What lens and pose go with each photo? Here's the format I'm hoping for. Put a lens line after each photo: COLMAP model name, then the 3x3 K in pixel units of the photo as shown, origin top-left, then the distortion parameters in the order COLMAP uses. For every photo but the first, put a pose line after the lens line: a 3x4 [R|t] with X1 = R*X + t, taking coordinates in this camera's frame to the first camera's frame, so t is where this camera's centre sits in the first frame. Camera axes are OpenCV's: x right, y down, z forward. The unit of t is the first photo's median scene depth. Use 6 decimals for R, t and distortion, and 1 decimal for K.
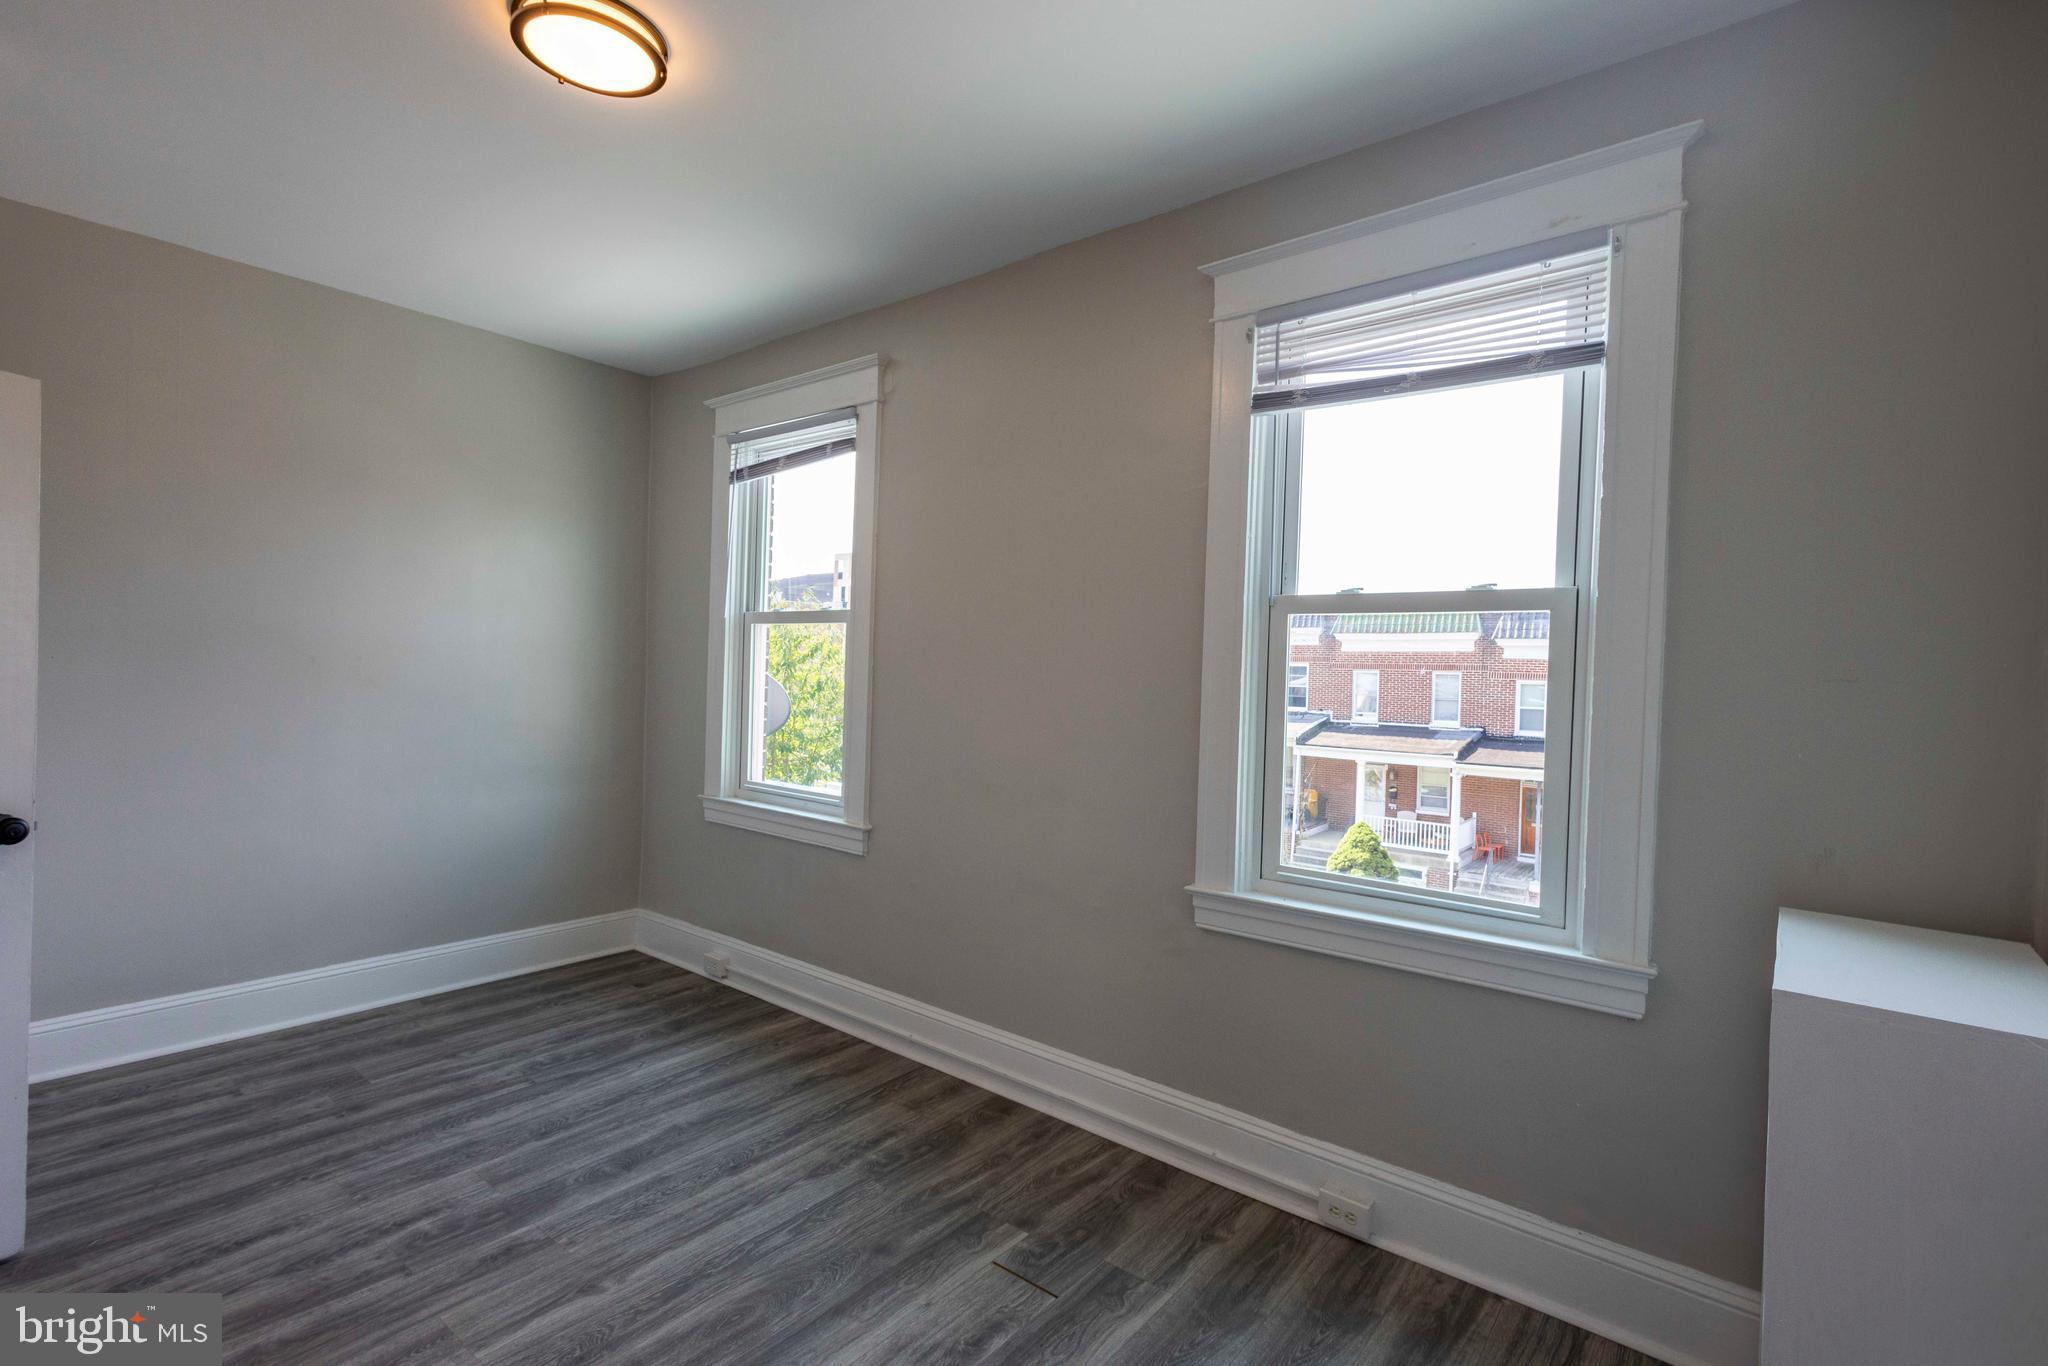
lens RADIAL K [[942.2, 0, 1024.0], [0, 942.2, 683.0], [0, 0, 1]] dist [0.027664, -0.009925]
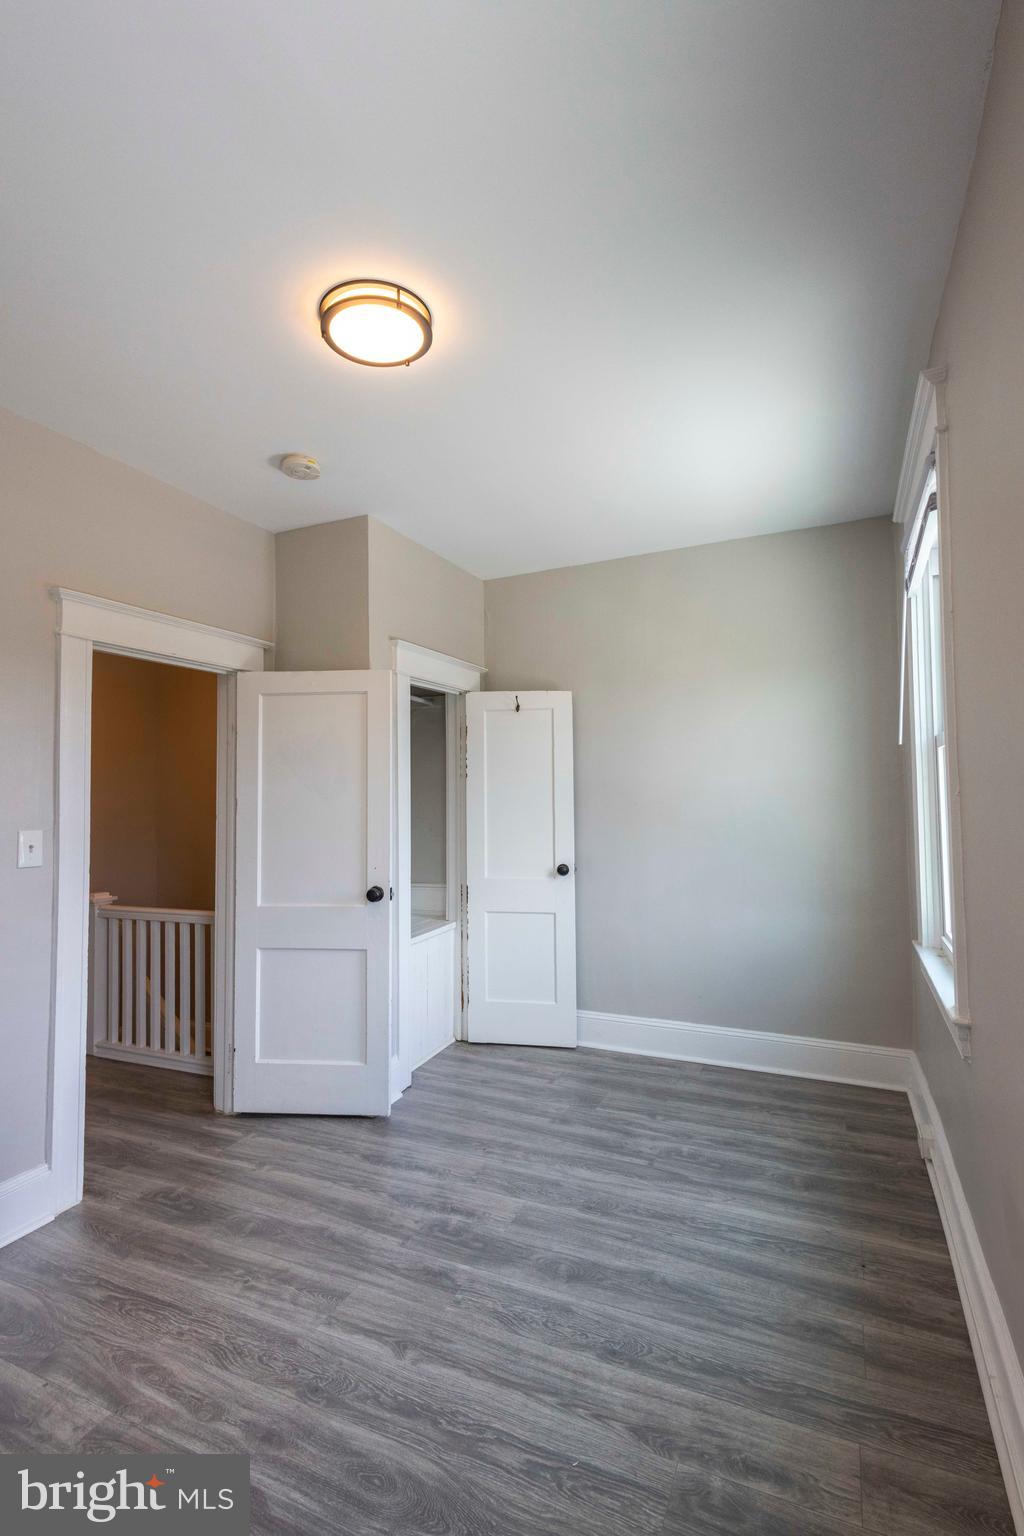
lens RADIAL K [[706.7, 0, 512.0], [0, 706.7, 768.0], [0, 0, 1]] dist [0.027664, -0.009925]
pose [[0.246364, -0.078608, -0.965984, 0.341813], [0.010598, 0.996864, -0.078418, 0.006277], [0.969119, 0.009082, 0.246425, 0.667248]]
